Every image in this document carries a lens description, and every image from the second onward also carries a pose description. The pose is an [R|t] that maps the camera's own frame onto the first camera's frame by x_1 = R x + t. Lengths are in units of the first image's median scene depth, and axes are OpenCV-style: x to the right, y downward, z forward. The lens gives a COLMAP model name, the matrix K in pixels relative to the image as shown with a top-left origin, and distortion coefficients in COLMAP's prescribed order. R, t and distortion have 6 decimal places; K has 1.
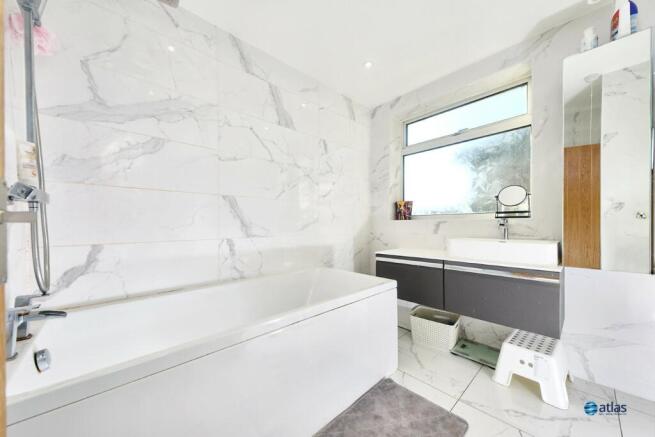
lens RADIAL K [[238.5, 0, 327.8], [0, 238.5, 229.8], [0, 0, 1]] dist [-0.000556, -0.000177]
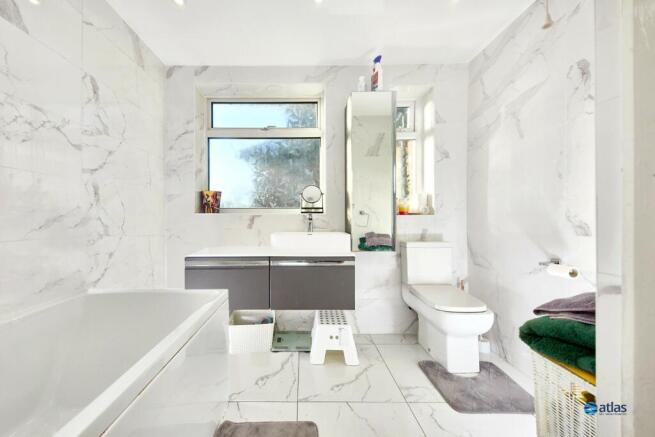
lens RADIAL K [[249.3, 0, 327.5], [0, 249.3, 218.5], [0, 0, 1]] dist [0.011839, -0.000139]
pose [[0.683742, 0.004058, 0.729712, -0.062743], [0.012203, 0.999781, -0.016994, -0.002805], [-0.729622, 0.020525, 0.683543, 0.120645]]
